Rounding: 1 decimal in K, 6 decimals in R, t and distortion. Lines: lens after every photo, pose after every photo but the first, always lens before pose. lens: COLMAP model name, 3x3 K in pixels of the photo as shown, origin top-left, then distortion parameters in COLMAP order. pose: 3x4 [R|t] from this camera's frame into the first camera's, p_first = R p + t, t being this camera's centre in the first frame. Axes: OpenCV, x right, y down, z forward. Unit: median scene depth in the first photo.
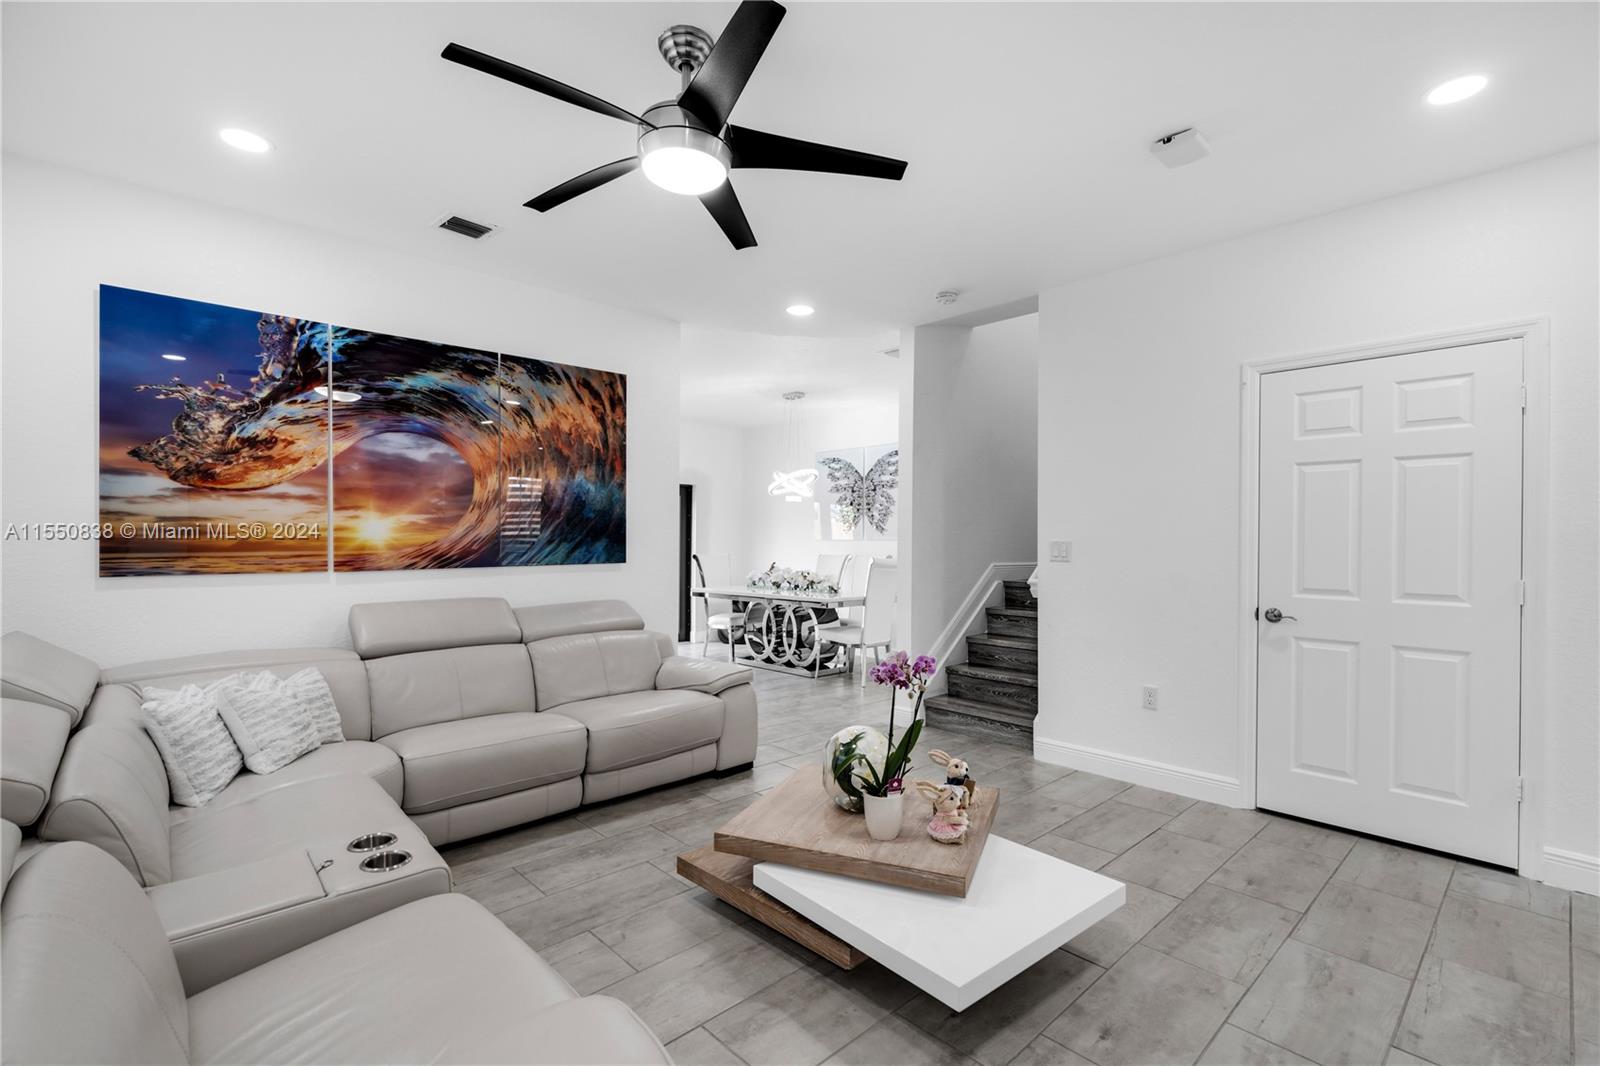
lens RADIAL K [[720.9, 0, 796.5], [0, 720.9, 537.3], [0, 0, 1]] dist [-0.001011, 0.000159]
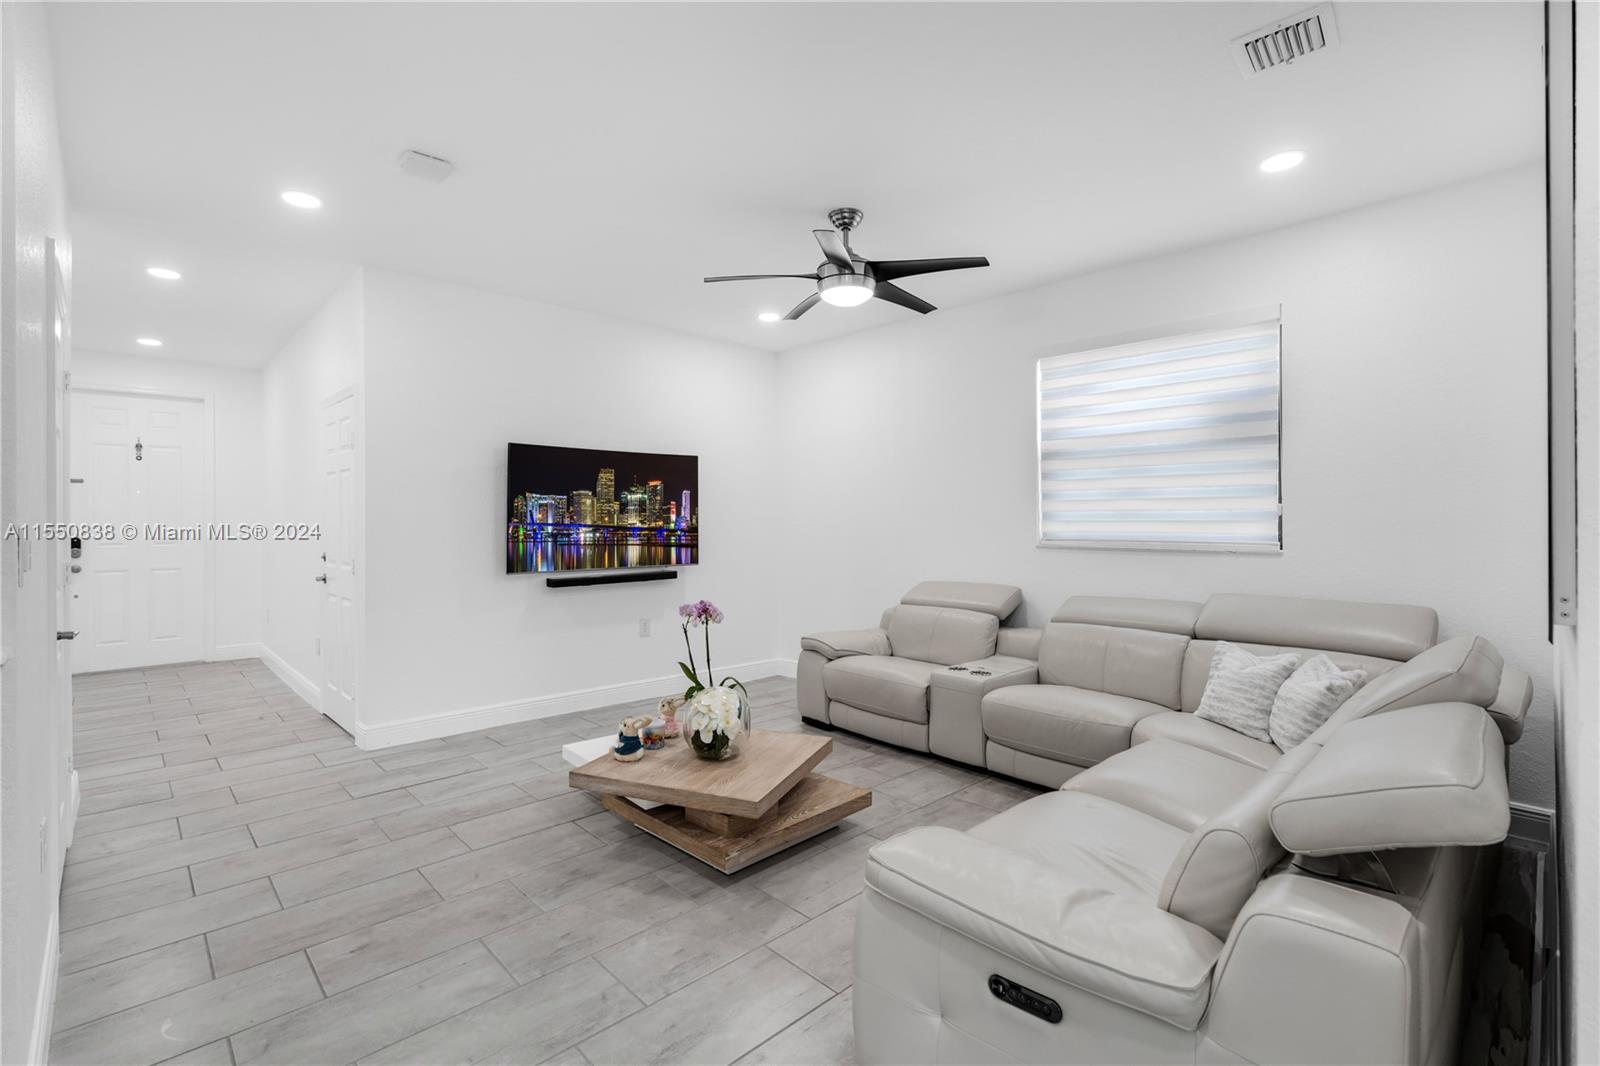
lens RADIAL K [[725.3, 0, 802.0], [0, 725.3, 522.7], [0, 0, 1]] dist [-0.001567, 0.000098]
pose [[-0.999793, -0.003230, -0.020111, -0.016280], [-0.003167, 0.999990, -0.003156, 0.002159], [0.020121, -0.003092, -0.999793, 1.489900]]
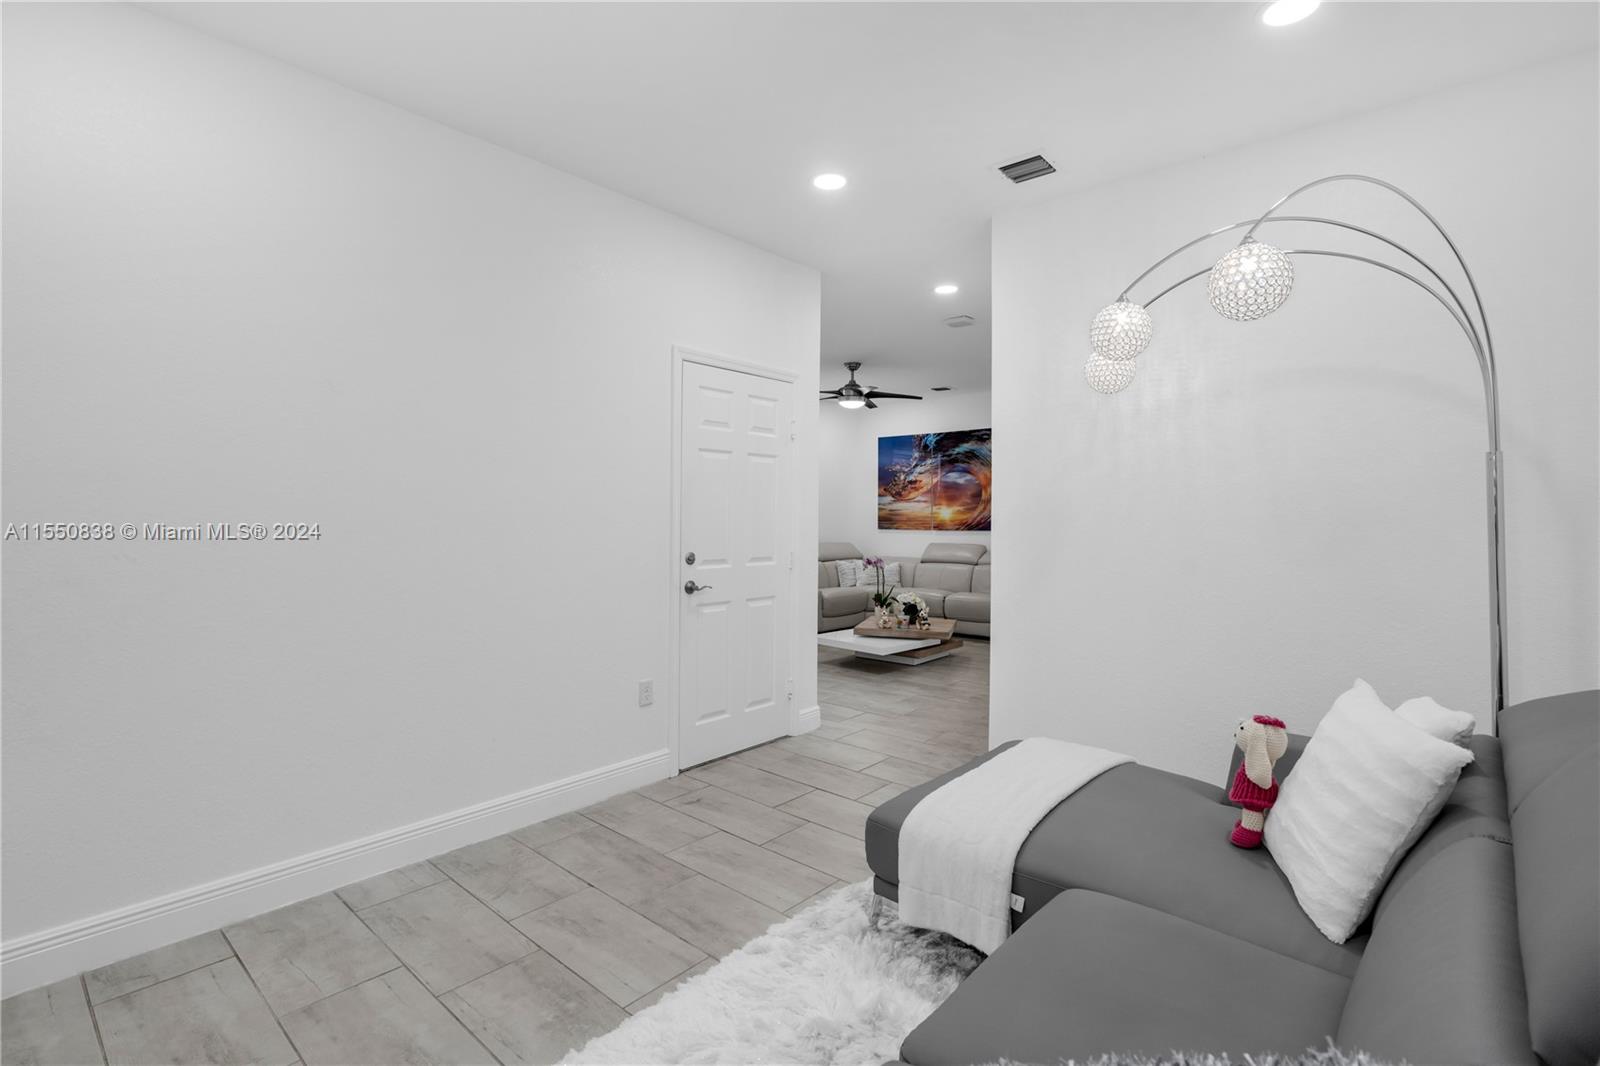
lens RADIAL K [[725.3, 0, 802.0], [0, 725.3, 522.7], [0, 0, 1]] dist [-0.001567, 0.000098]
pose [[0.109841, 0.005855, -0.993932, 1.748624], [-0.002419, 0.999981, 0.005624, 0.007947], [0.993946, 0.001787, 0.109853, 0.243580]]
